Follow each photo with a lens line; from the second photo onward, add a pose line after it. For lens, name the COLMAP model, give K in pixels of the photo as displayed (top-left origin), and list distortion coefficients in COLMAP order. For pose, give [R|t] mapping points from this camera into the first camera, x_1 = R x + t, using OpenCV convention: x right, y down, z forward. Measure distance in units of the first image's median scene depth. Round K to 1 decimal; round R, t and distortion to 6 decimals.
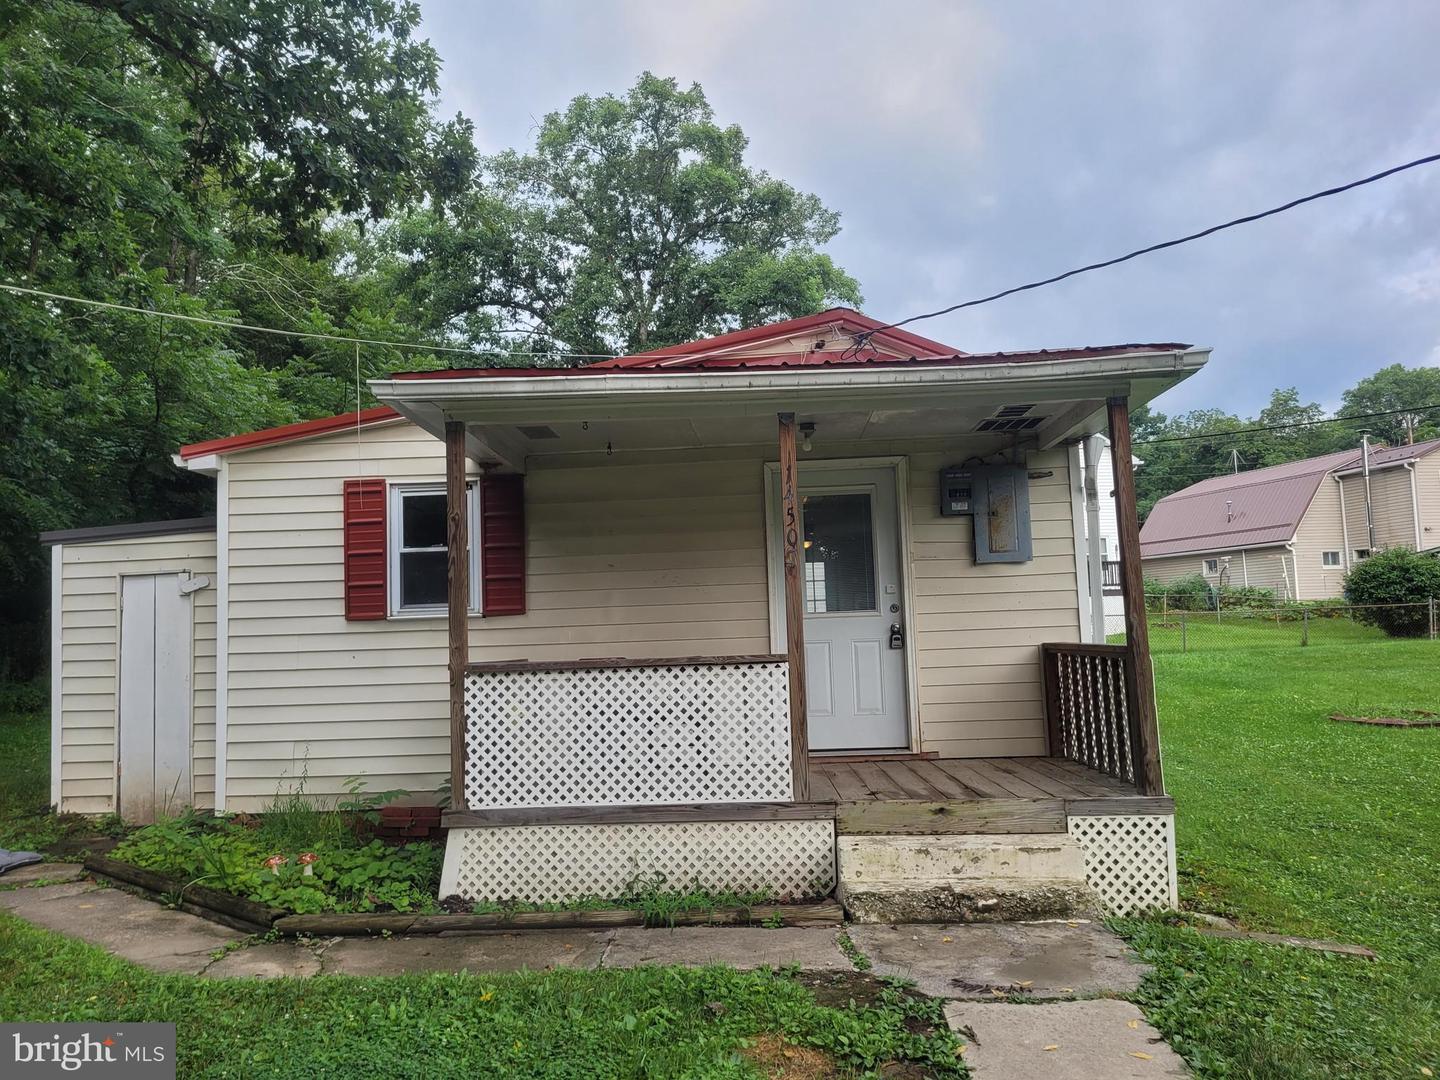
lens RADIAL K [[1089.6, 0, 719.4], [0, 1089.6, 535.0], [0, 0, 1]] dist [0.045103, -0.042955]
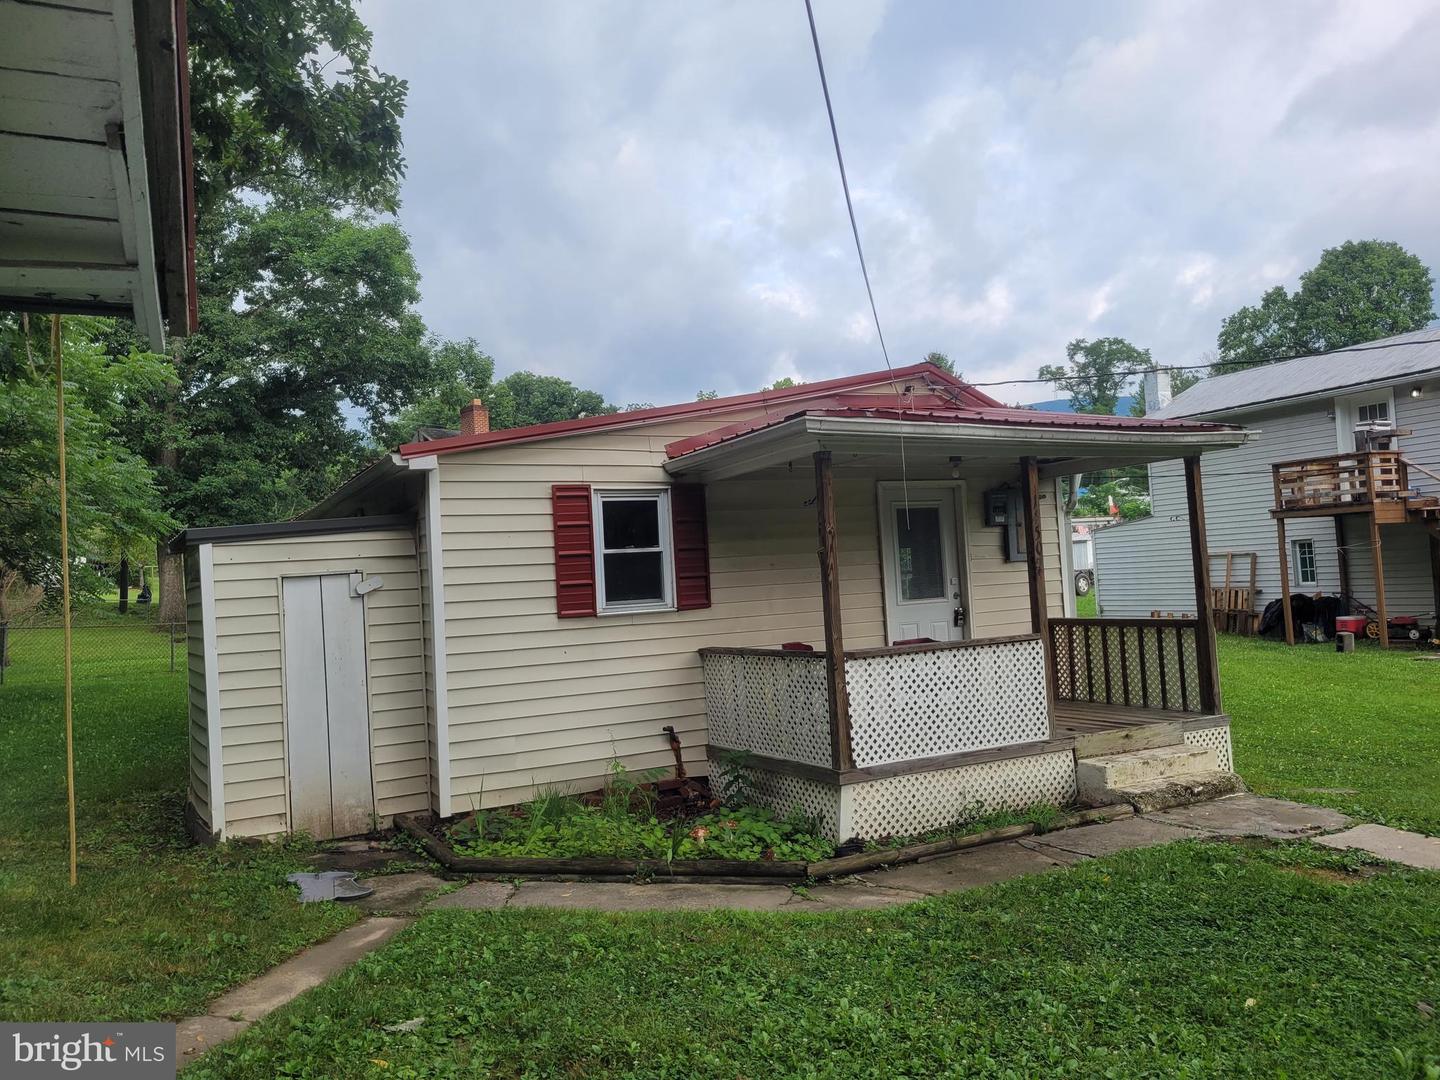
lens RADIAL K [[1089.6, 0, 714.2], [0, 1089.6, 539.4], [0, 0, 1]] dist [0.045103, -0.042955]
pose [[0.860001, 0.005244, 0.510266, -0.763466], [-0.019218, 0.999571, 0.022117, -0.024269], [-0.509931, -0.028827, 0.859732, 0.022665]]
